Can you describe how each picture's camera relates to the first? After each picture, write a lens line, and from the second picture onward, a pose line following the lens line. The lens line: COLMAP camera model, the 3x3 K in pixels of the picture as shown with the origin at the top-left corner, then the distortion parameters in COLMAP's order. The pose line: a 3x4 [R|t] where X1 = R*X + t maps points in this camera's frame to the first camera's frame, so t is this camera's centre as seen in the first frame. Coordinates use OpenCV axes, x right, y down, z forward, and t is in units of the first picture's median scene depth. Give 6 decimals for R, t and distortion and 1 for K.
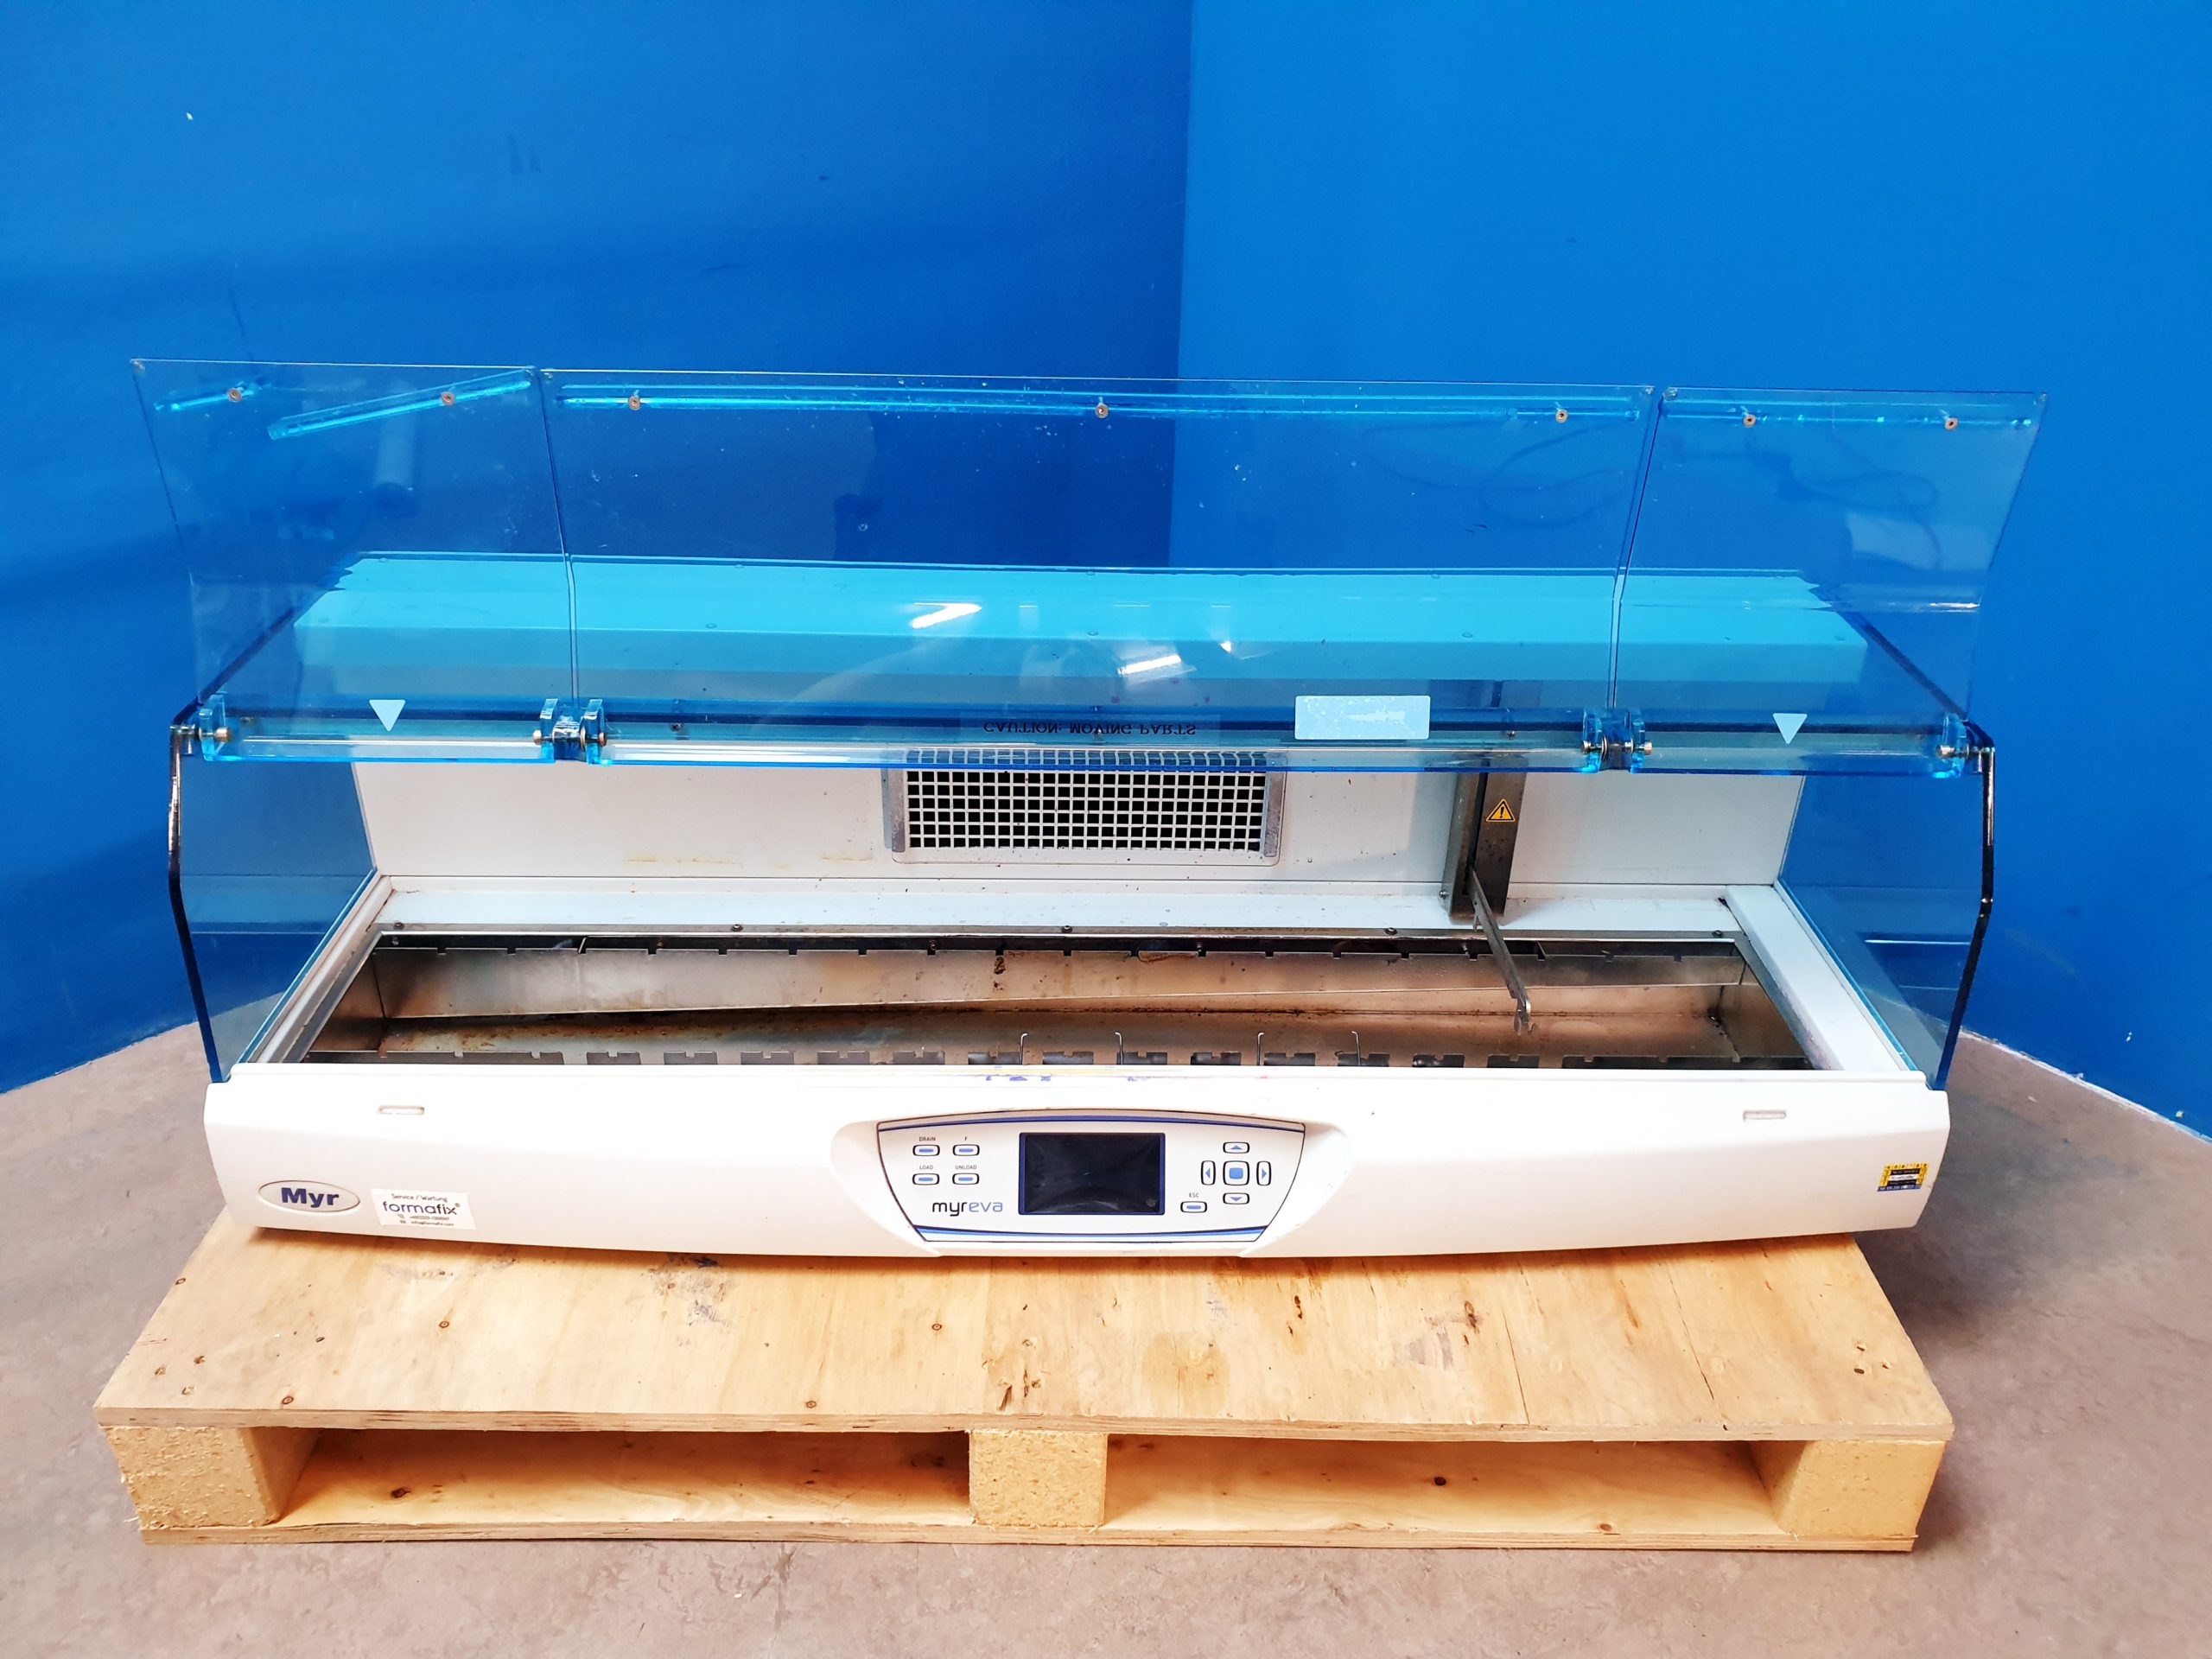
lens RADIAL K [[1710.8, 0, 1101.5], [0, 1710.8, 830.2], [0, 0, 1]] dist [-0.021640, 0.021126]
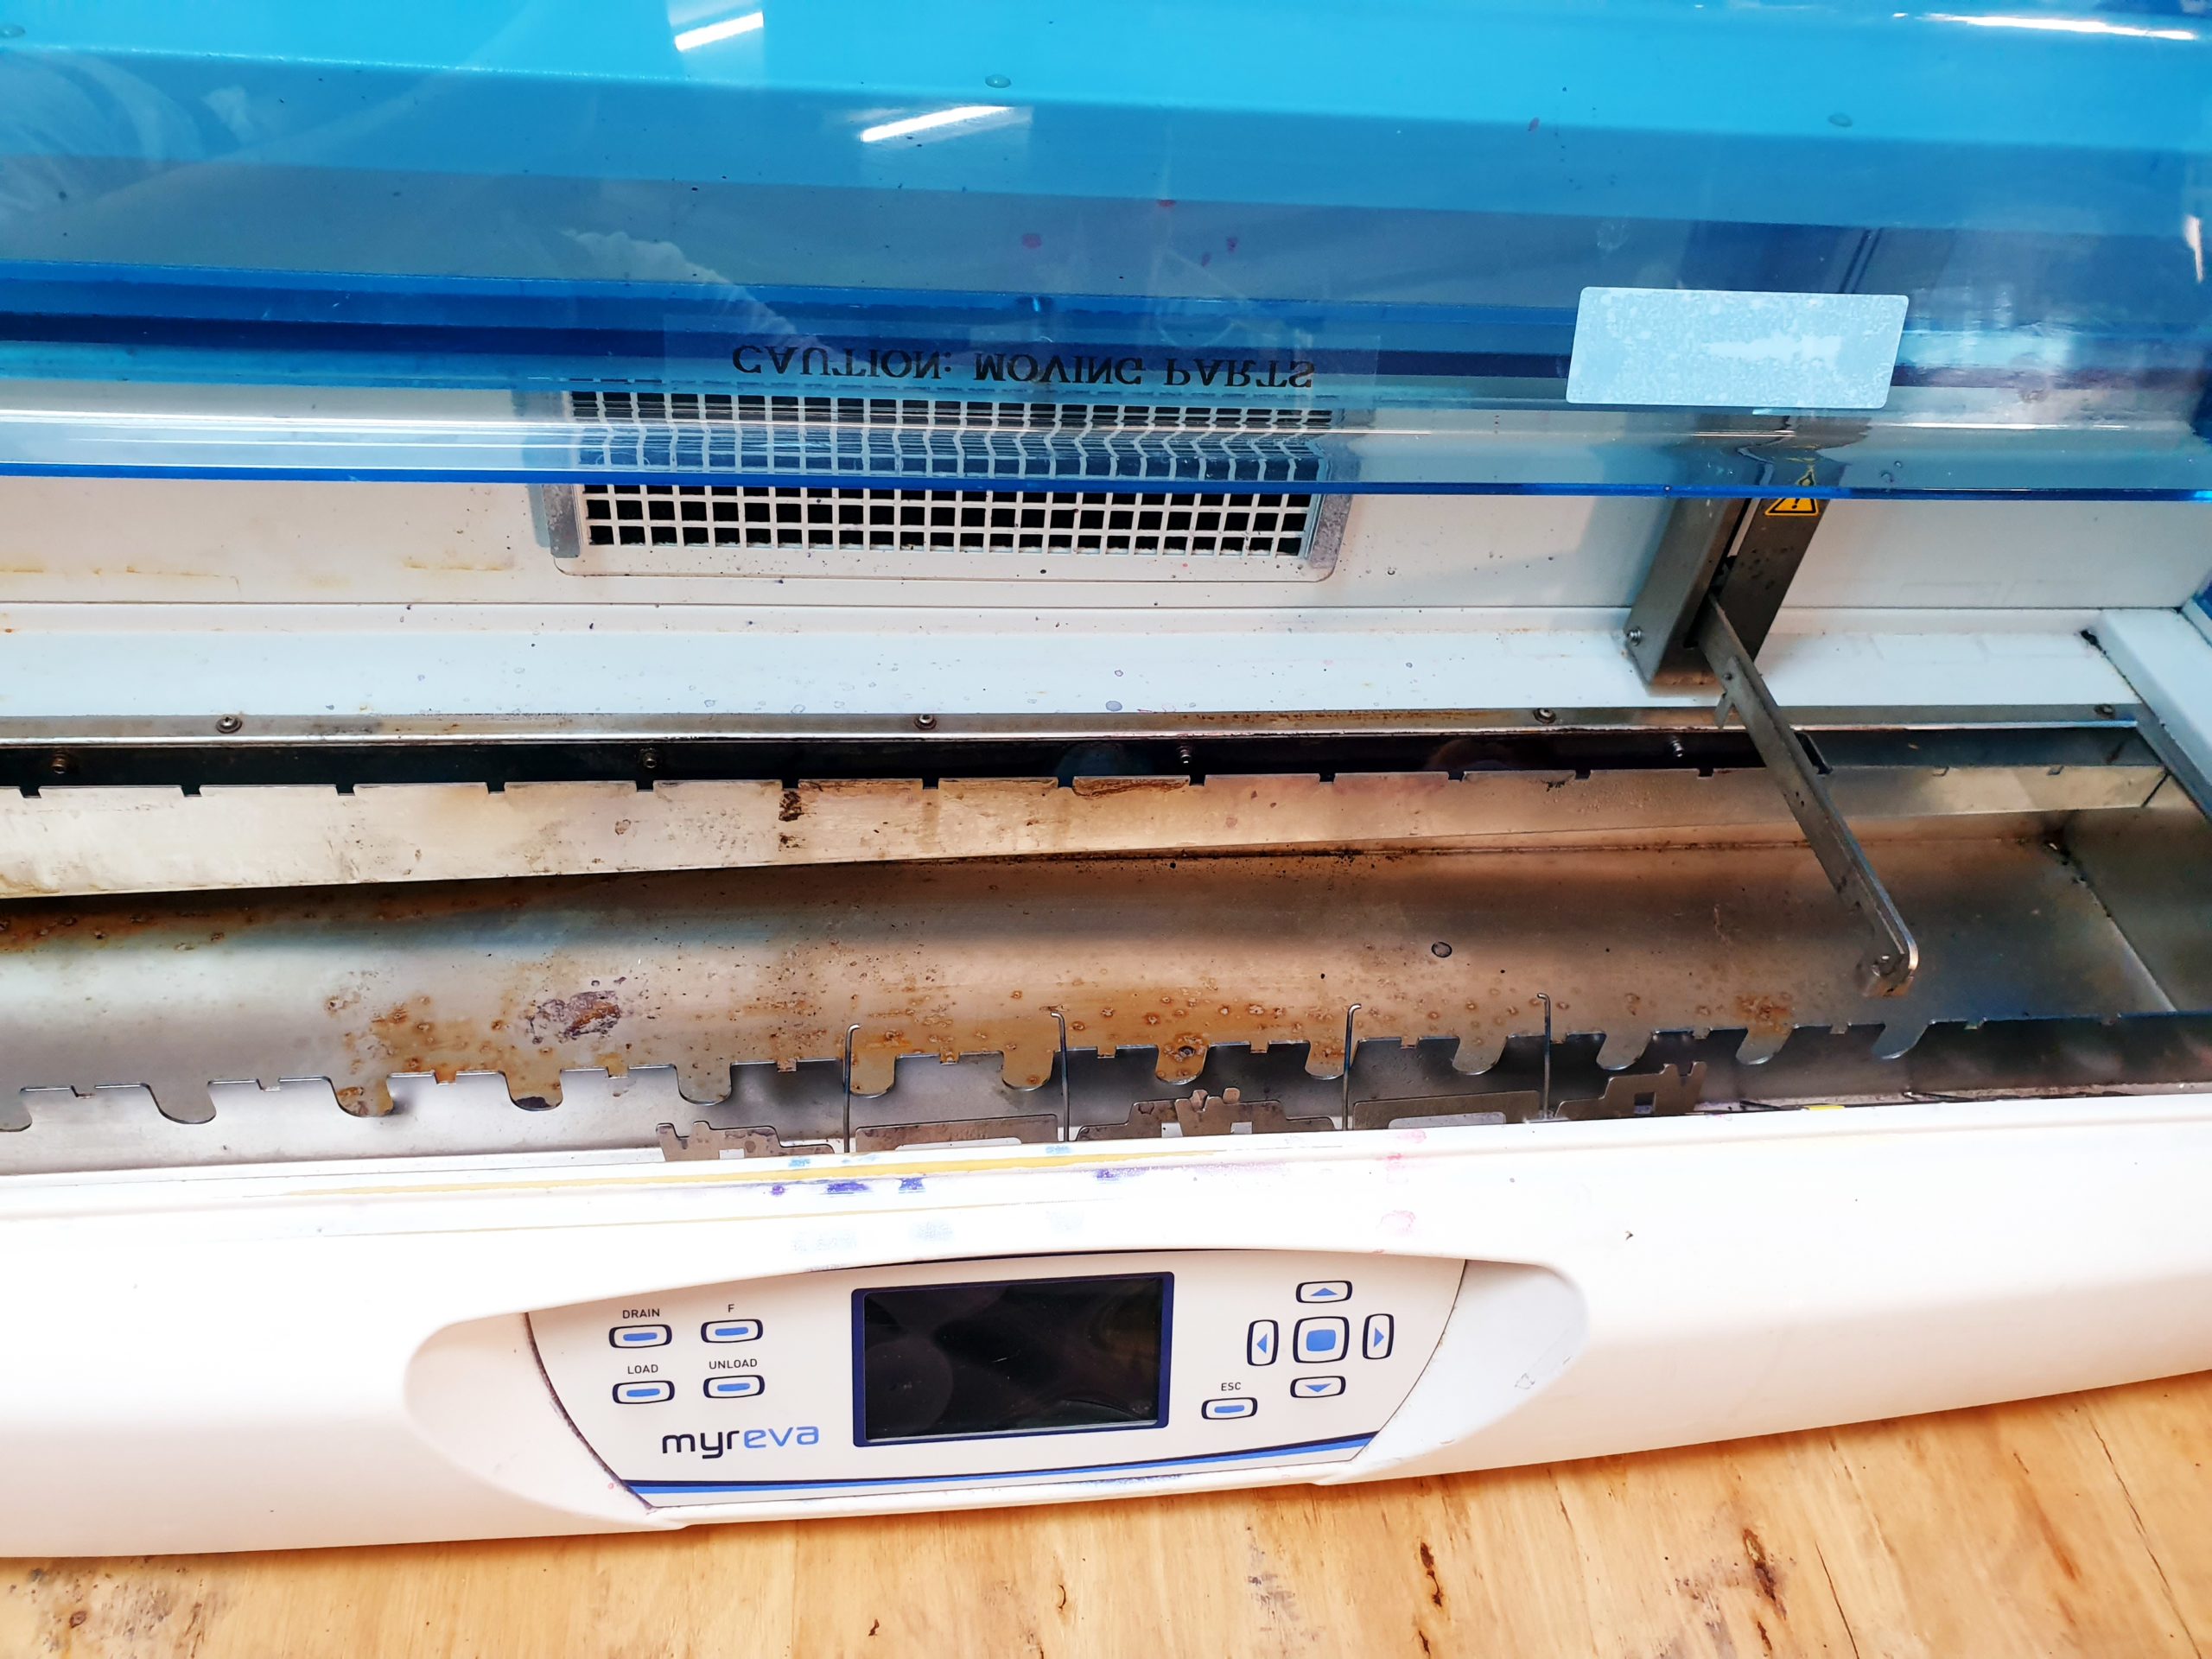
lens RADIAL K [[1710.8, 0, 1102.1], [0, 1710.8, 825.4], [0, 0, 1]] dist [-0.021640, 0.021126]
pose [[0.992054, -0.017301, 0.124617, -0.036327], [-0.020022, 0.956167, 0.292135, -0.069189], [-0.124209, -0.292309, 0.948223, 0.599002]]
